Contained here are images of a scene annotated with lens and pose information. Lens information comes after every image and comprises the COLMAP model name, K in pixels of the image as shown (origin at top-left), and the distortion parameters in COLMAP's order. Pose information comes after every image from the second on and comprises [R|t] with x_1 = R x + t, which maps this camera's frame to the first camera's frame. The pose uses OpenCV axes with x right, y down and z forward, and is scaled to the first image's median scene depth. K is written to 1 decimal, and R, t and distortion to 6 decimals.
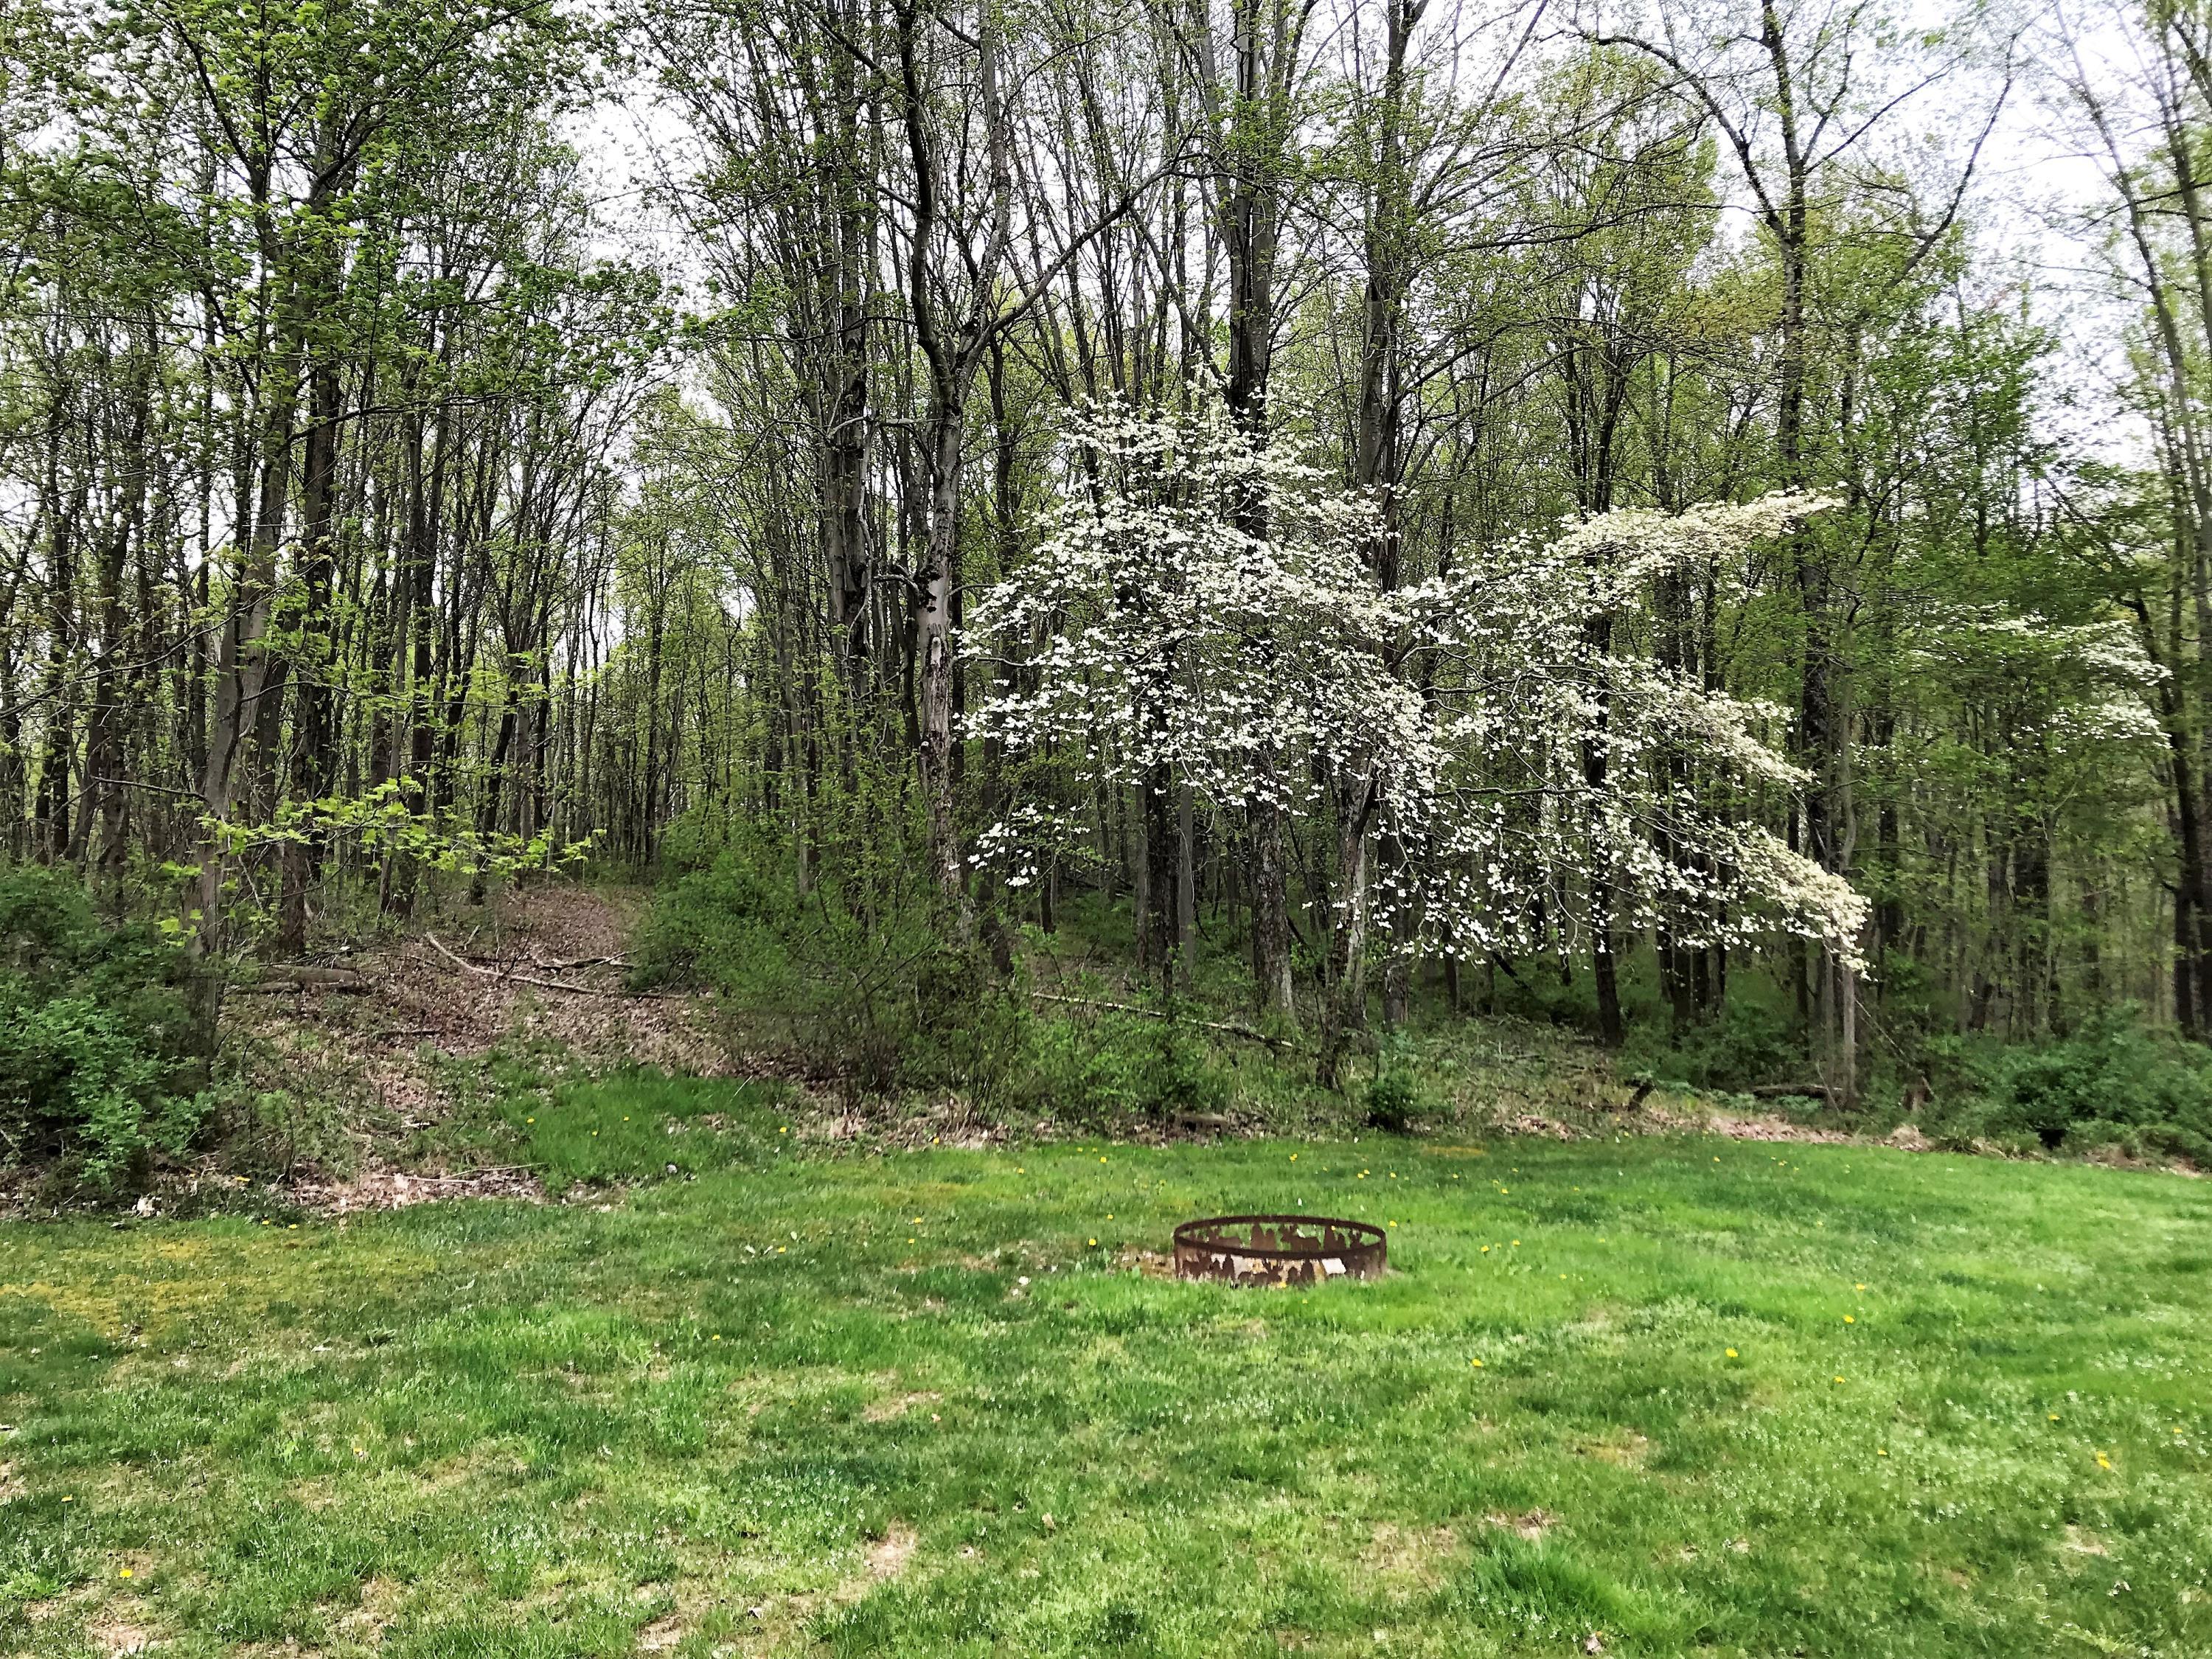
lens RADIAL K [[1768.6, 0, 1095.1], [0, 1768.6, 842.1], [0, 0, 1]] dist [0.108872, -0.134081]
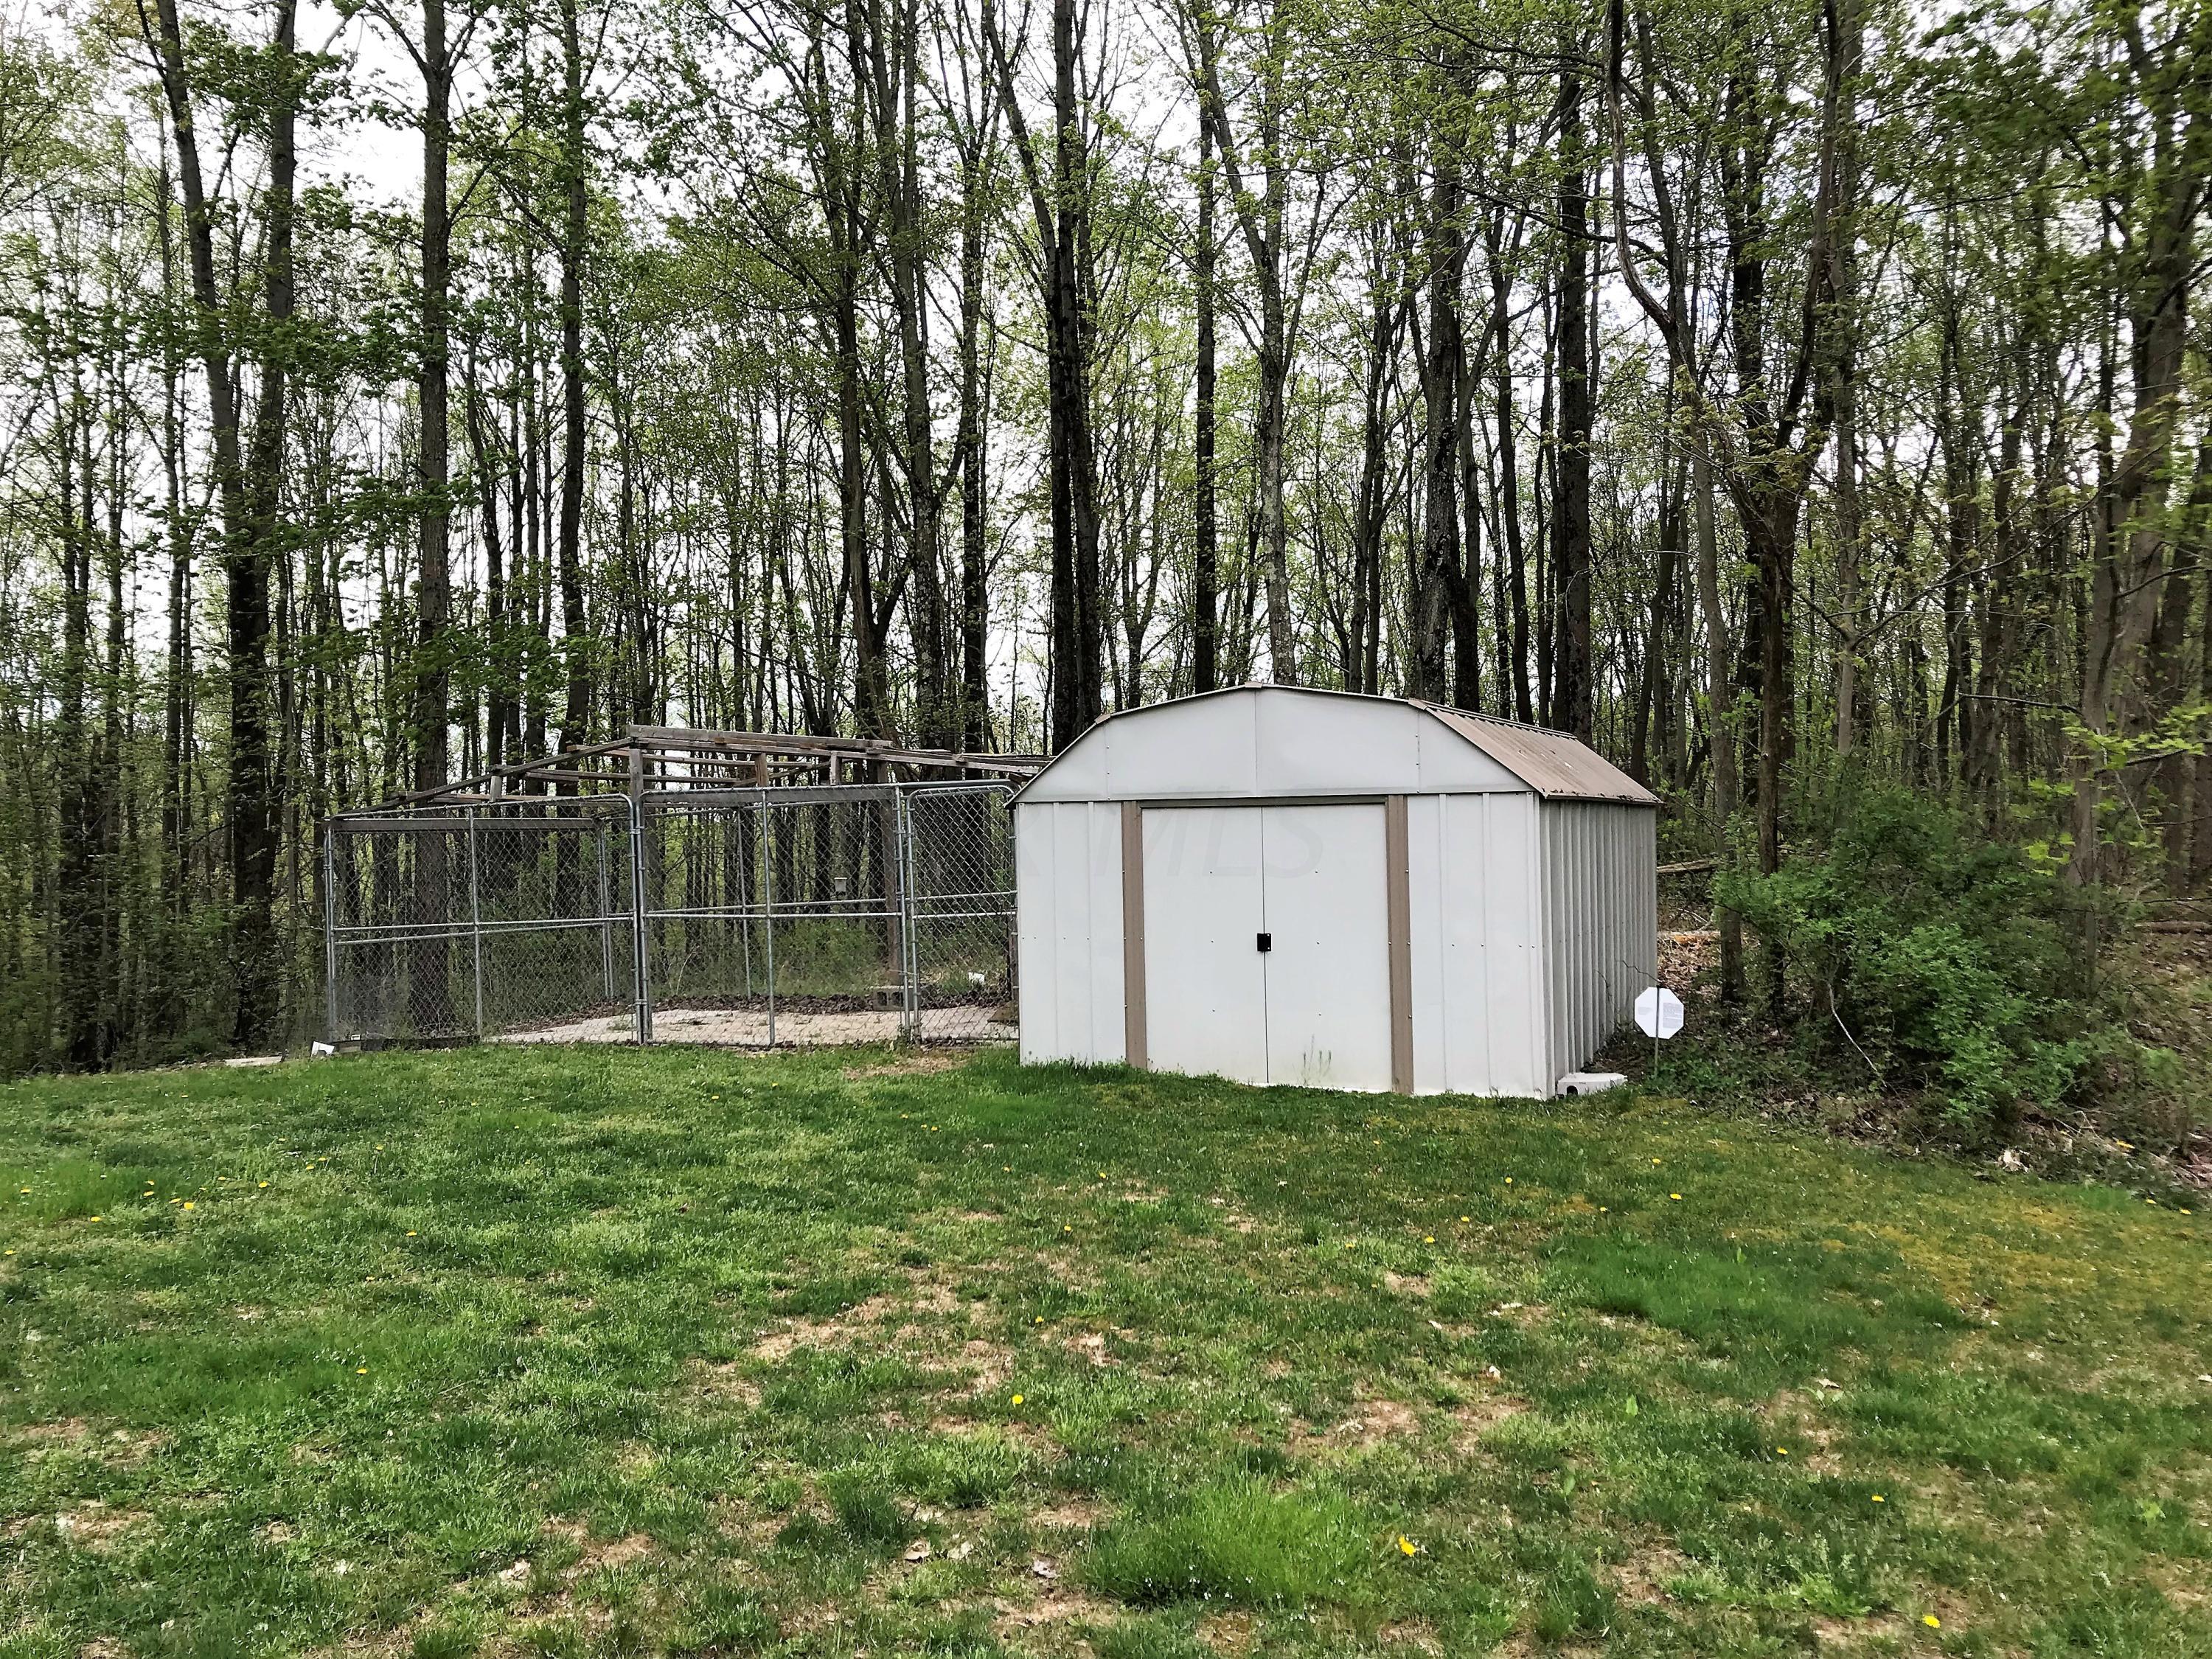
lens RADIAL K [[1768.6, 0, 1095.1], [0, 1768.6, 842.1], [0, 0, 1]] dist [0.108872, -0.134081]
pose [[0.559891, 0.010744, -0.828497, -0.044021], [0.020020, 0.999449, 0.026491, 0.011733], [0.828325, -0.031419, 0.559367, 0.148690]]
